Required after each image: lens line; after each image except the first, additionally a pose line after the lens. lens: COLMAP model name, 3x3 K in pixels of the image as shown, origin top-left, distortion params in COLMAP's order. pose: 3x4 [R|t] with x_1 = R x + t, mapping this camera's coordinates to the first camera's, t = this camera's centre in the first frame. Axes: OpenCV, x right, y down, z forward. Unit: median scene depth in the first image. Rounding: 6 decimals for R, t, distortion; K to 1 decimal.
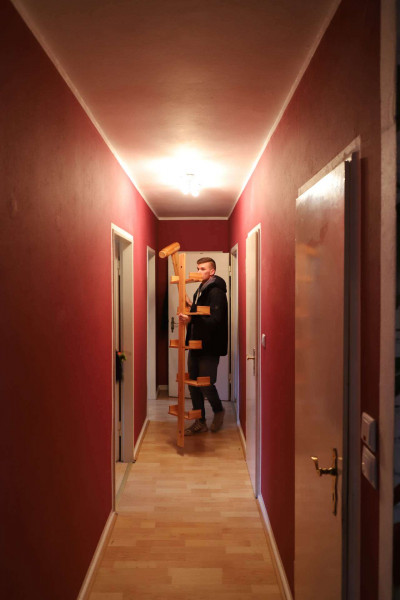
lens RADIAL K [[421.5, 0, 198.1], [0, 421.5, 298.8], [0, 0, 1]] dist [0.003187, 0.001584]
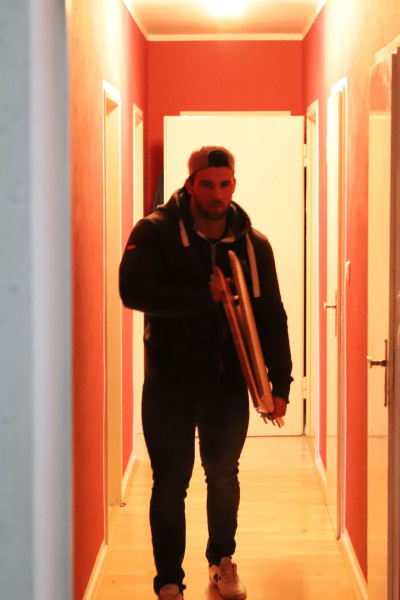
lens RADIAL K [[1360.1, 0, 200.8], [0, 1360.1, 299.9], [0, 0, 1]] dist [0.010105, 0.000000]
pose [[0.999839, 0.001595, -0.017868, -0.021720], [-0.000819, 0.999060, 0.043349, 0.049048], [0.017920, -0.043327, 0.998900, -0.883294]]
